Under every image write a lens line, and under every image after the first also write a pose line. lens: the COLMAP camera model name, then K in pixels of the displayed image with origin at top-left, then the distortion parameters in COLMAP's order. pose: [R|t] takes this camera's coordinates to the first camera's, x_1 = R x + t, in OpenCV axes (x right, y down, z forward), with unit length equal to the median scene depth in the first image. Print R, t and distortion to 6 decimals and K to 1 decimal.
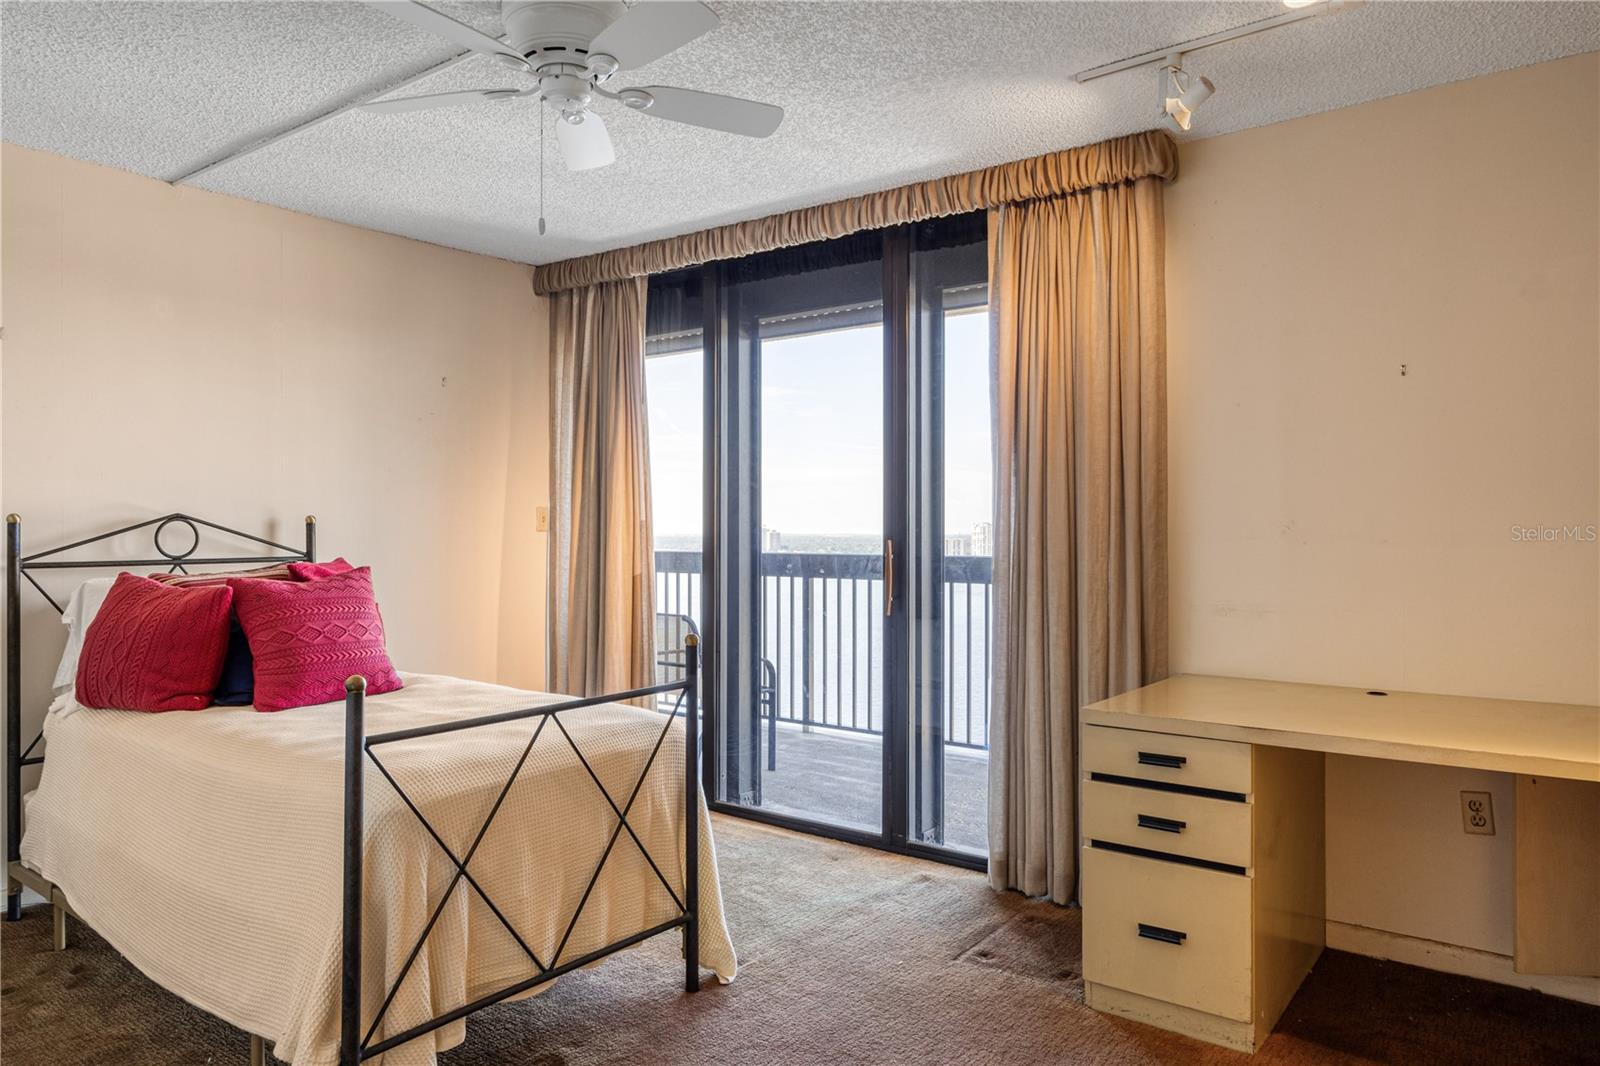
lens RADIAL K [[1051.1, 0, 797.3], [0, 1051.1, 530.2], [0, 0, 1]] dist [-0.016884, 0.013957]
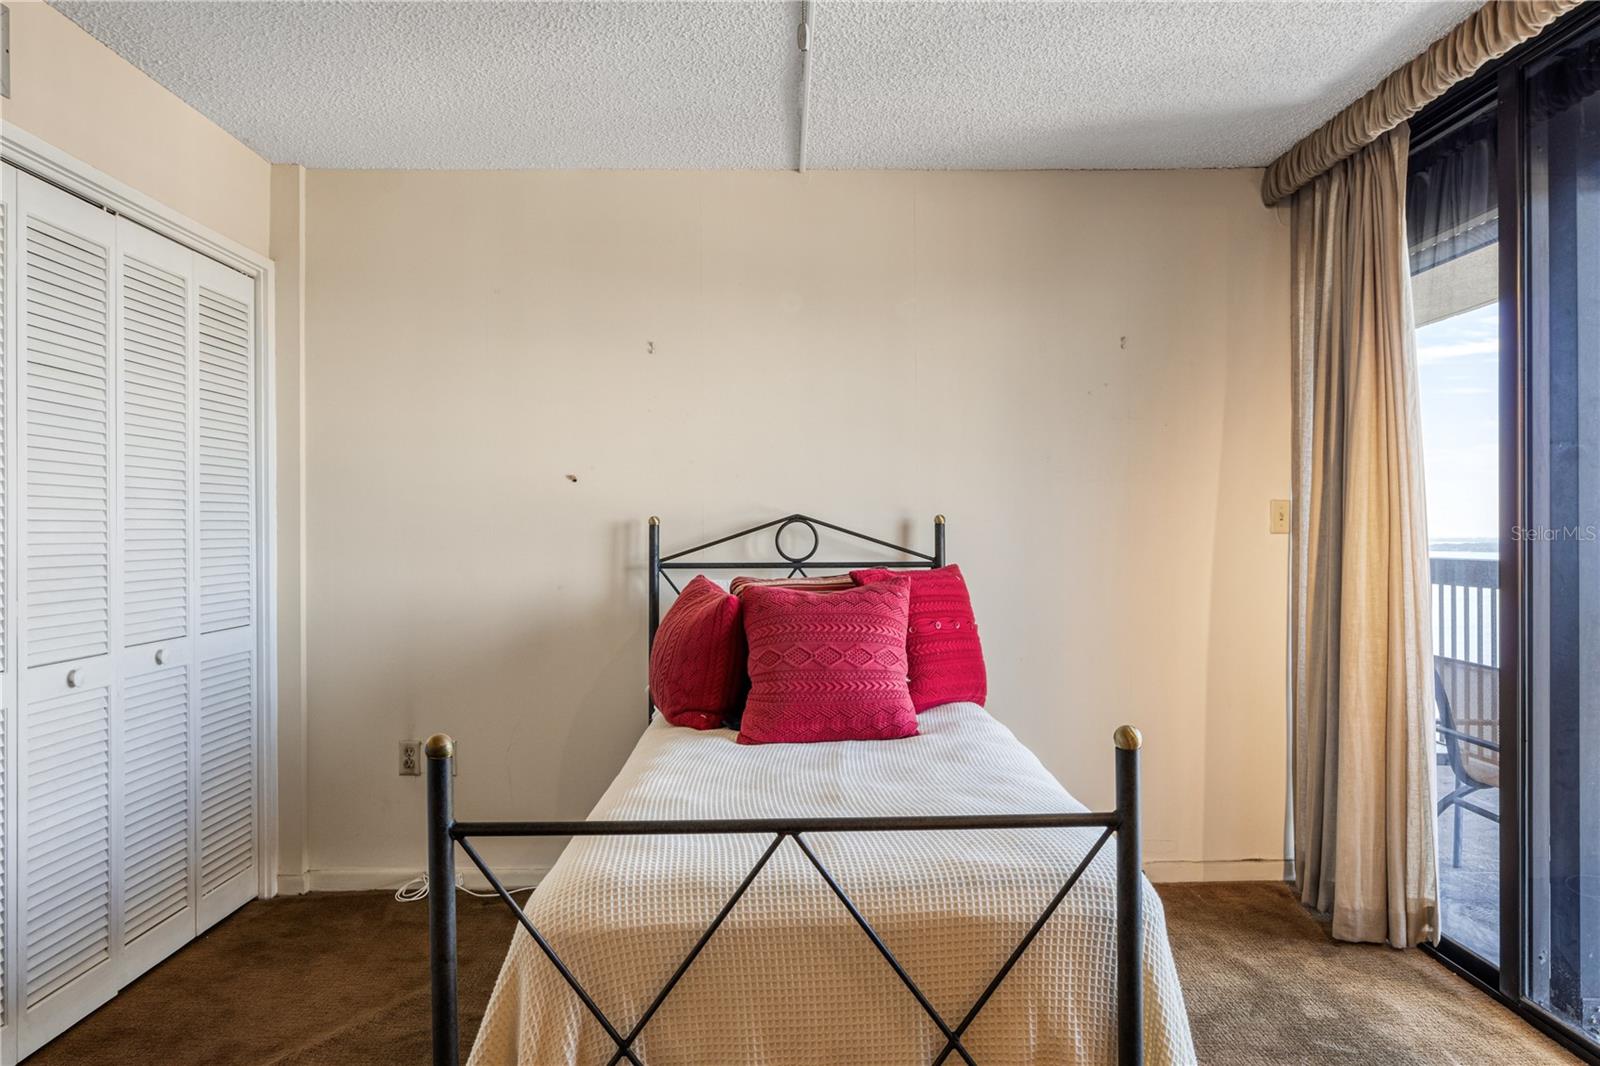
lens RADIAL K [[1051.1, 0, 803.8], [0, 1051.1, 531.2], [0, 0, 1]] dist [-0.016884, 0.013957]
pose [[0.624869, -0.002535, -0.780726, 0.157378], [0.002145, 0.999997, -0.001530, 0.000806], [0.780727, -0.000718, 0.624872, 0.403891]]
